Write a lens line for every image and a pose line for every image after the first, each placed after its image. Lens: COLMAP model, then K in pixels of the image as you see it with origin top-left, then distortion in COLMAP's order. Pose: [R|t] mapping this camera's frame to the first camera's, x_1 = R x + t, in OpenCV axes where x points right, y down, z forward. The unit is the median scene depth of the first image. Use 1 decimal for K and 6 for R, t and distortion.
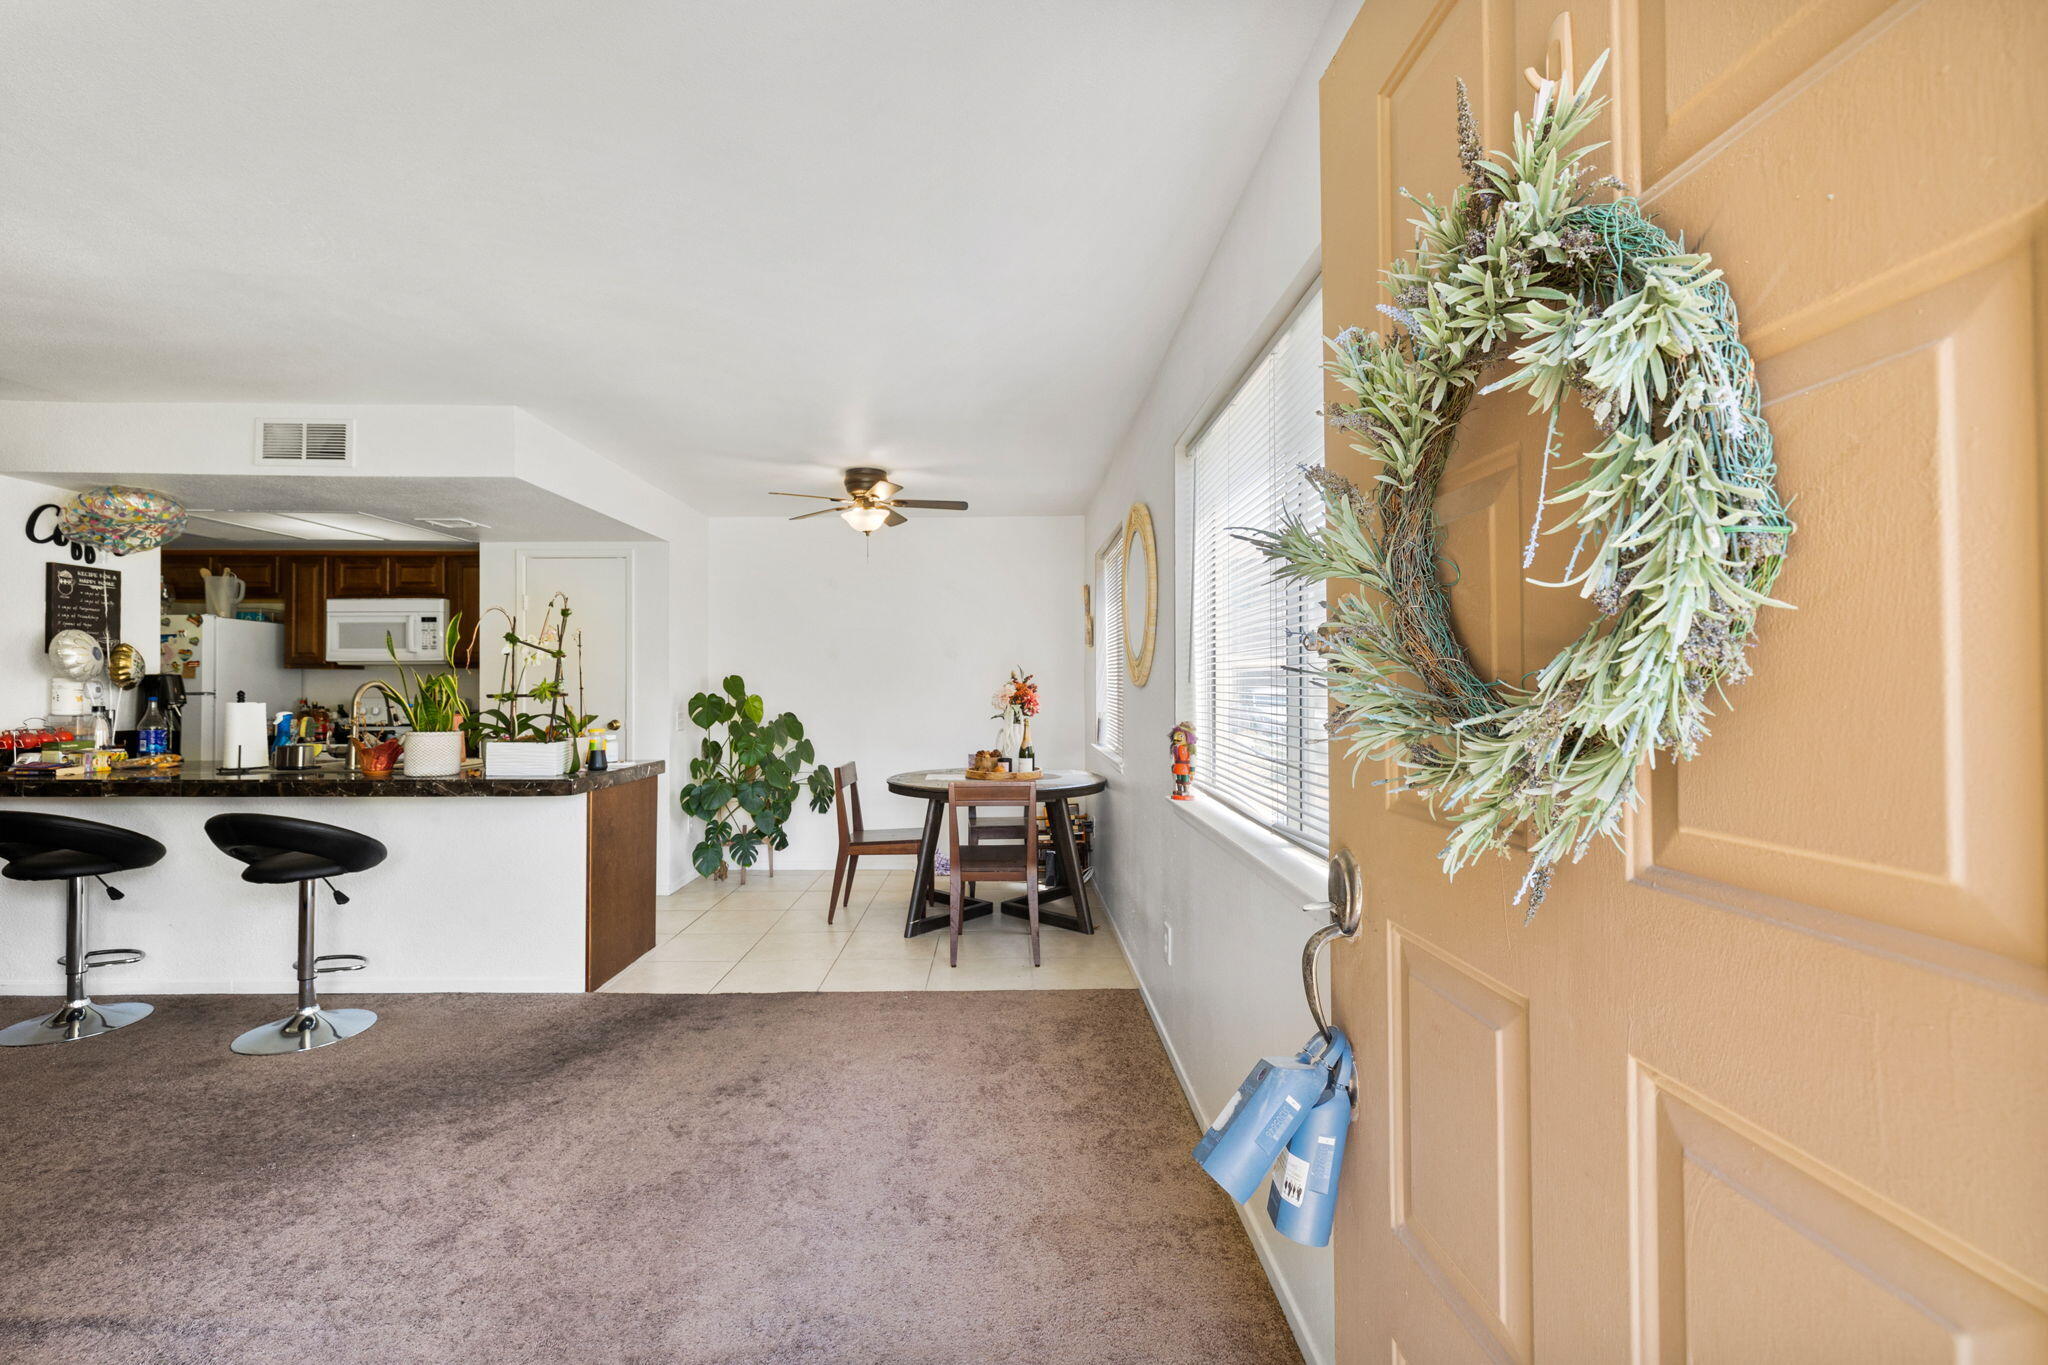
lens RADIAL K [[864.1, 0, 1012.5], [0, 864.1, 682.2], [0, 0, 1]] dist [0.001325, 0.000121]
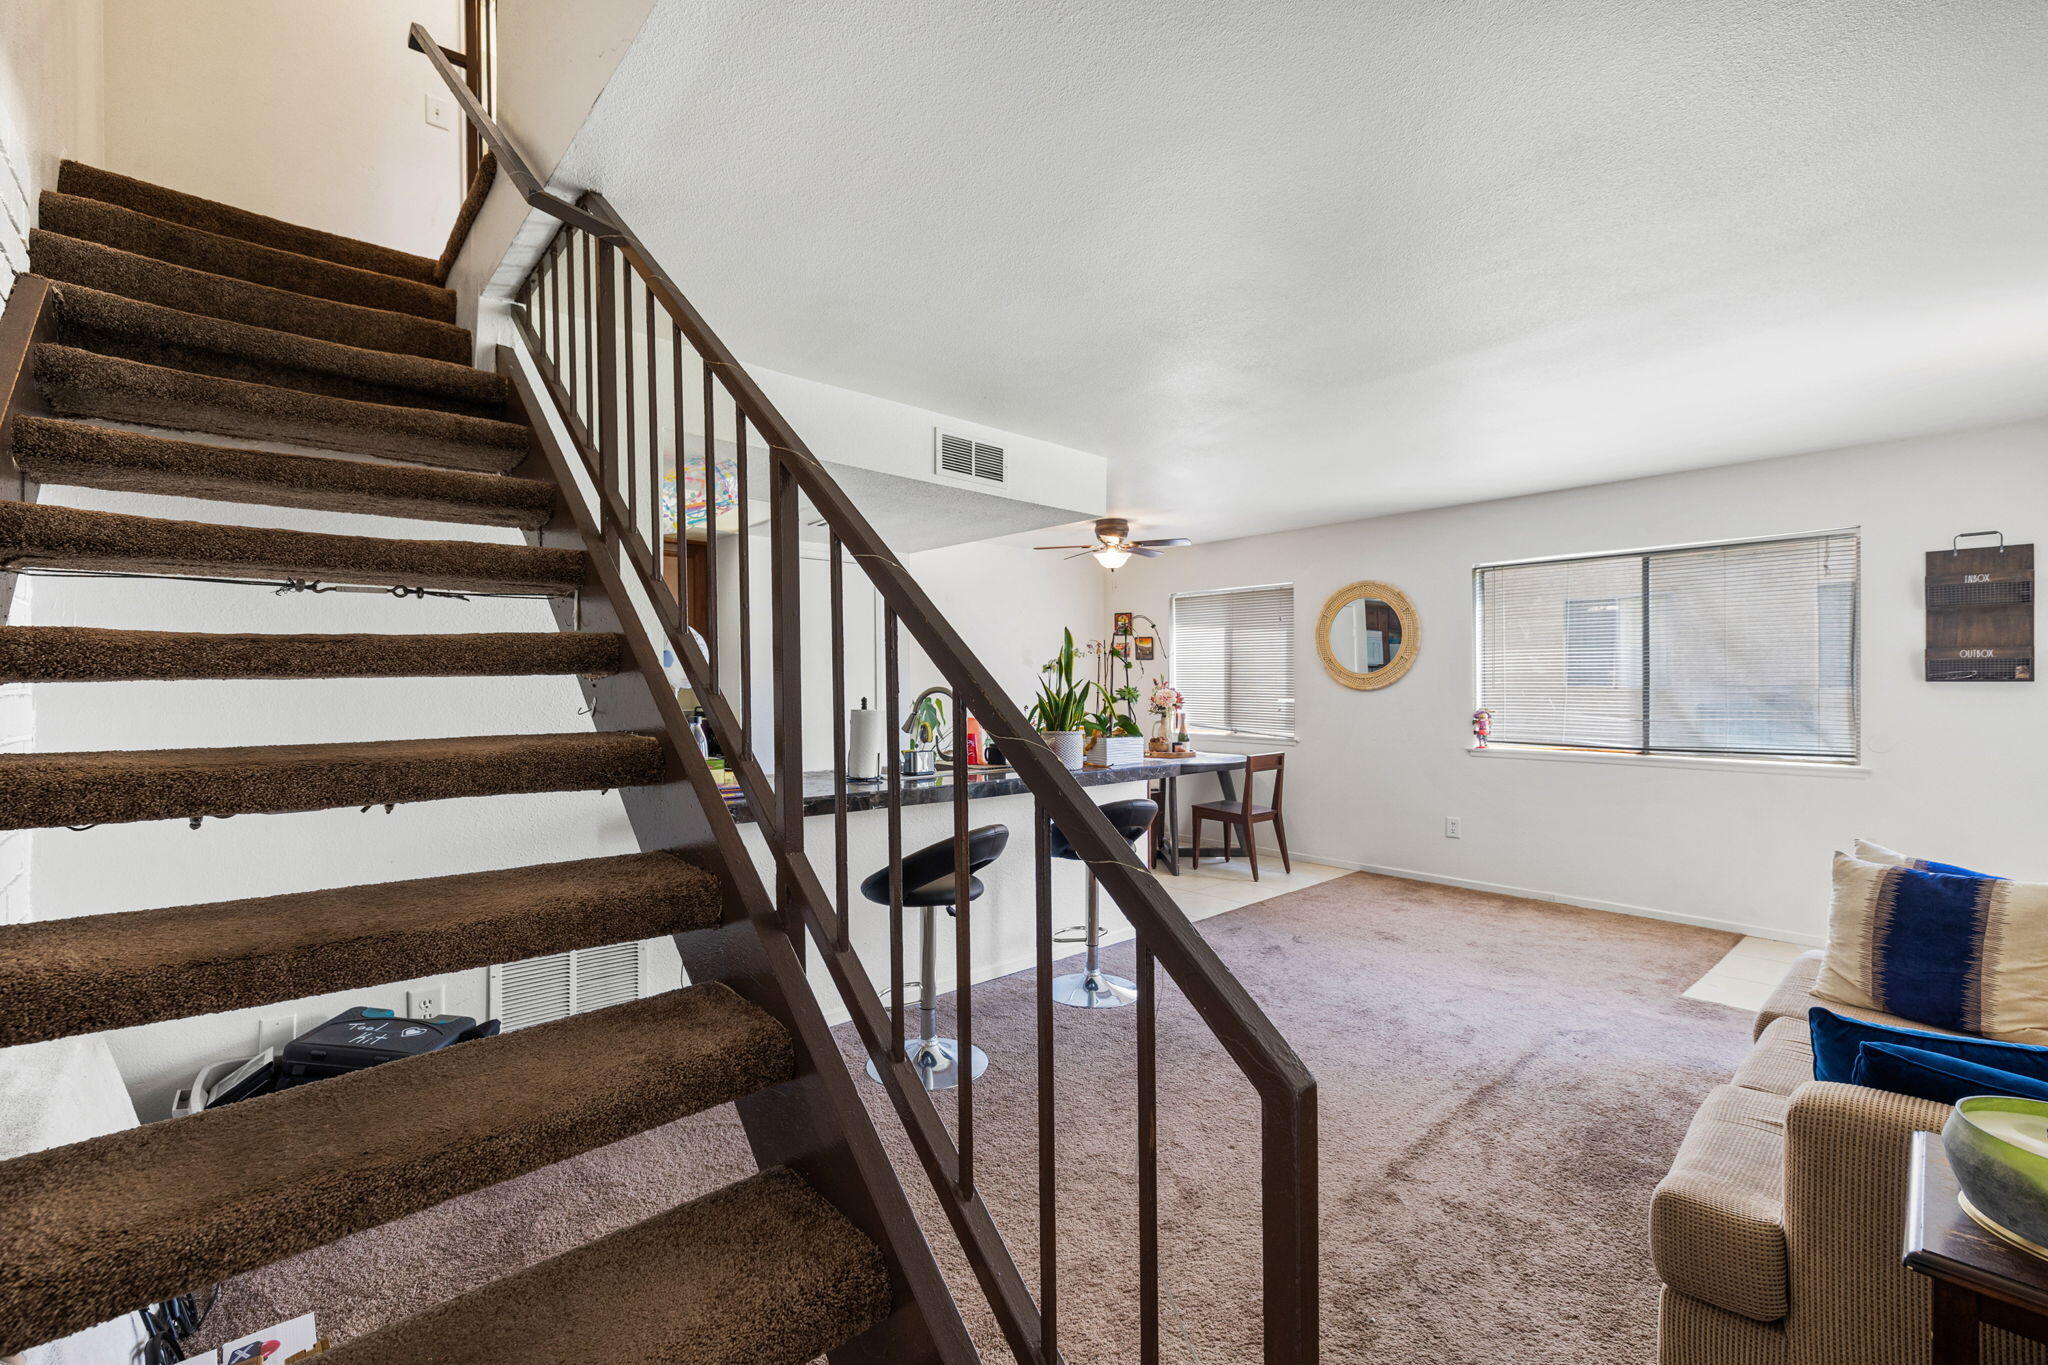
lens RADIAL K [[871.7, 0, 1031.5], [0, 871.7, 672.7], [0, 0, 1]] dist [0.002366, -0.000178]
pose [[0.748900, 0.010161, 0.662605, -1.356490], [-0.000889, 0.999897, -0.014329, -0.003501], [-0.662682, 0.010142, 0.748832, 0.147133]]
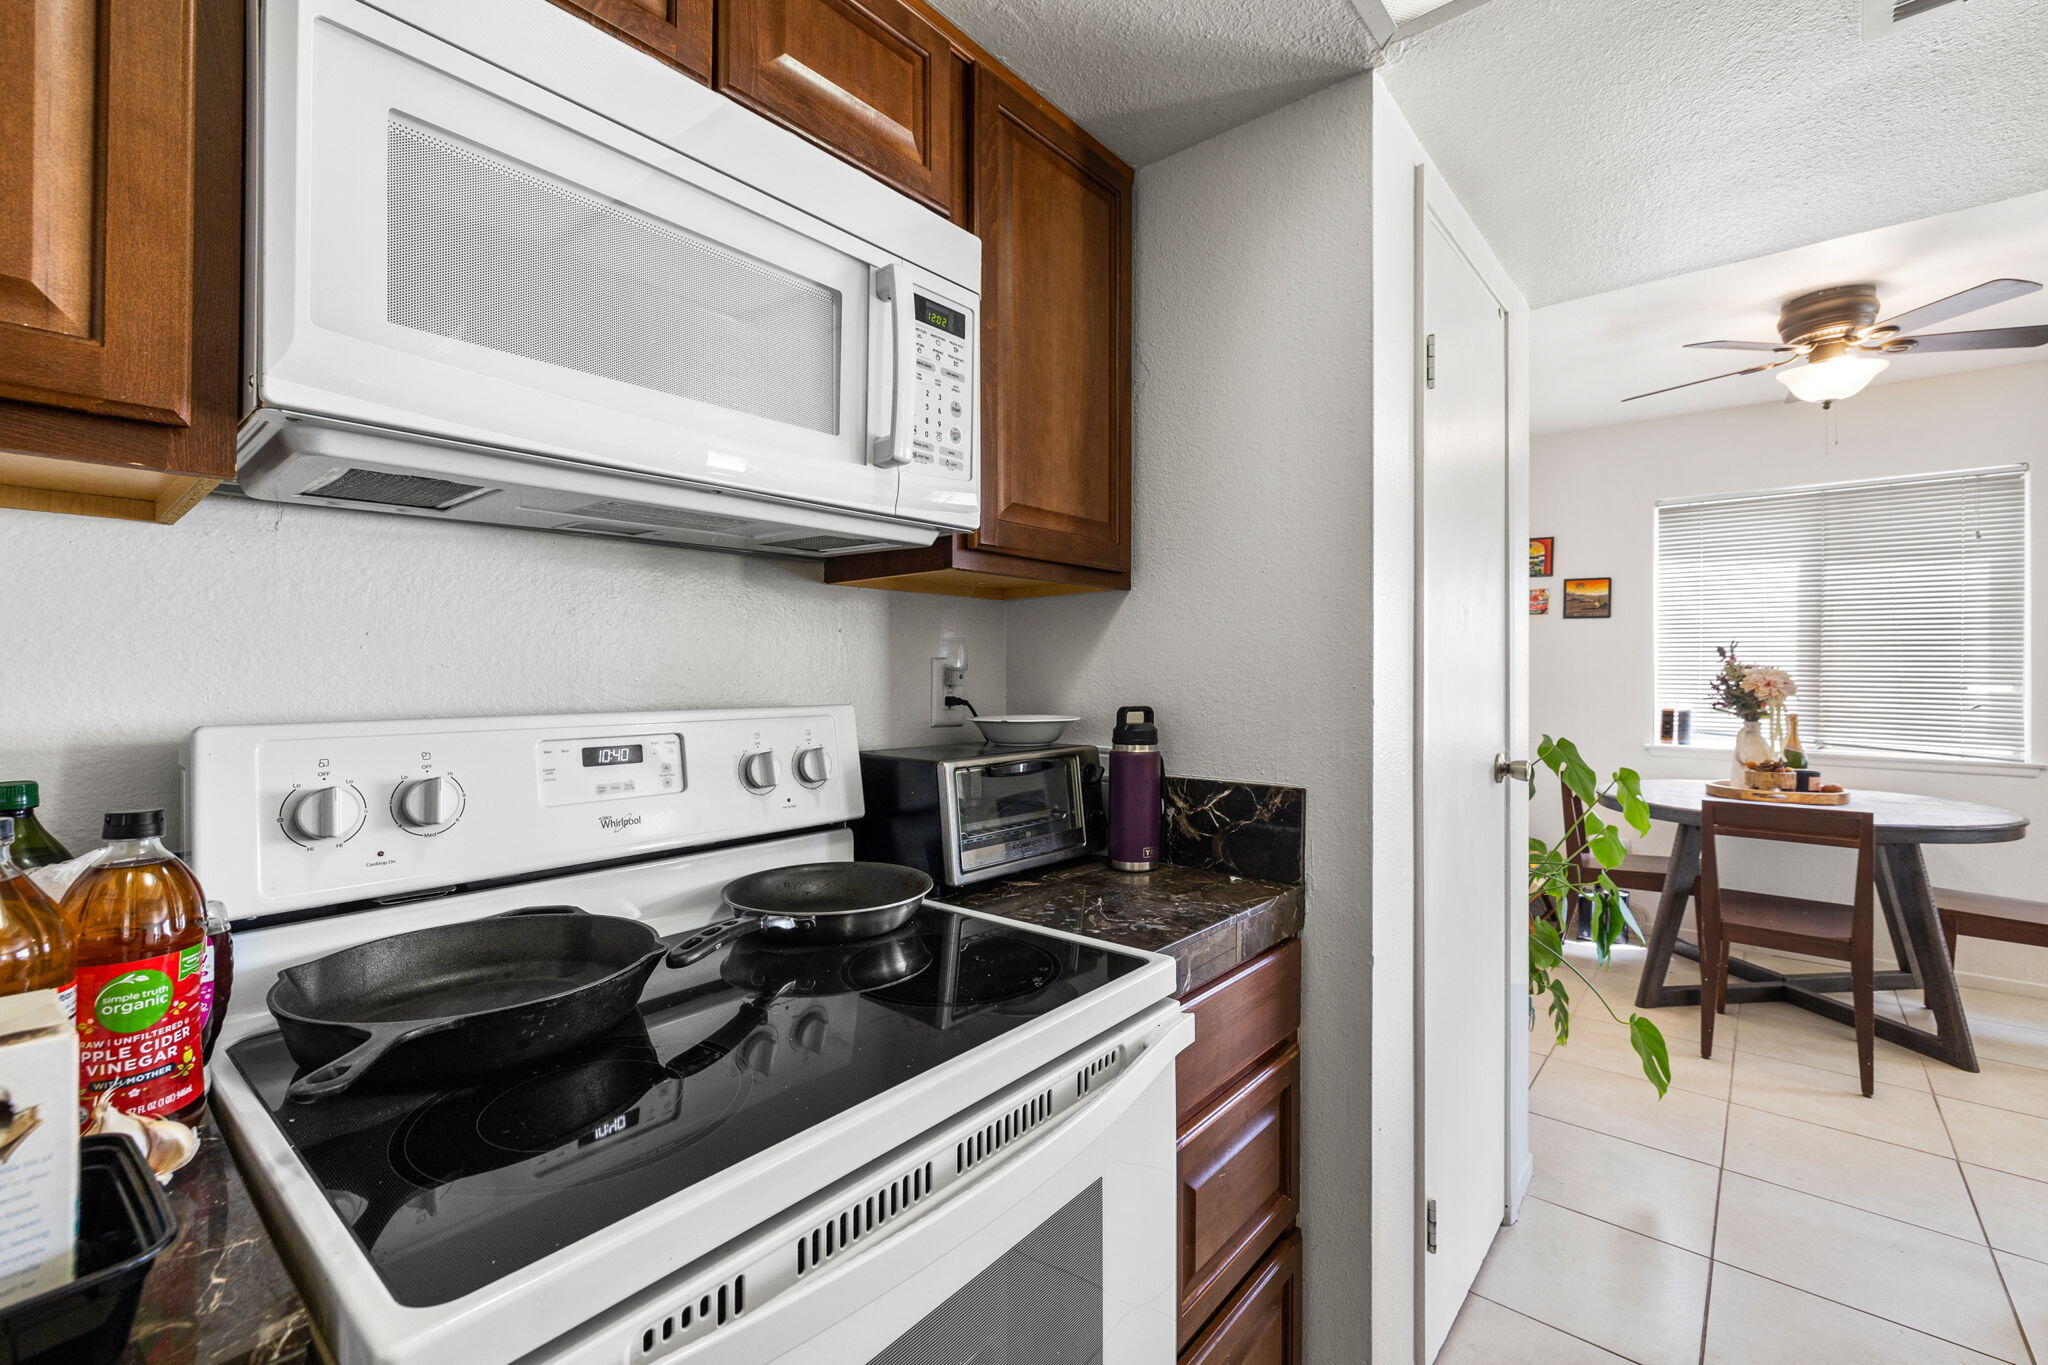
lens RADIAL K [[871.7, 0, 1031.5], [0, 871.7, 672.7], [0, 0, 1]] dist [0.002366, -0.000178]
pose [[0.657832, 0.003745, 0.753156, -1.183853], [-0.004150, 0.999990, -0.001348, 0.013974], [-0.753154, -0.002239, 0.657841, 1.244861]]
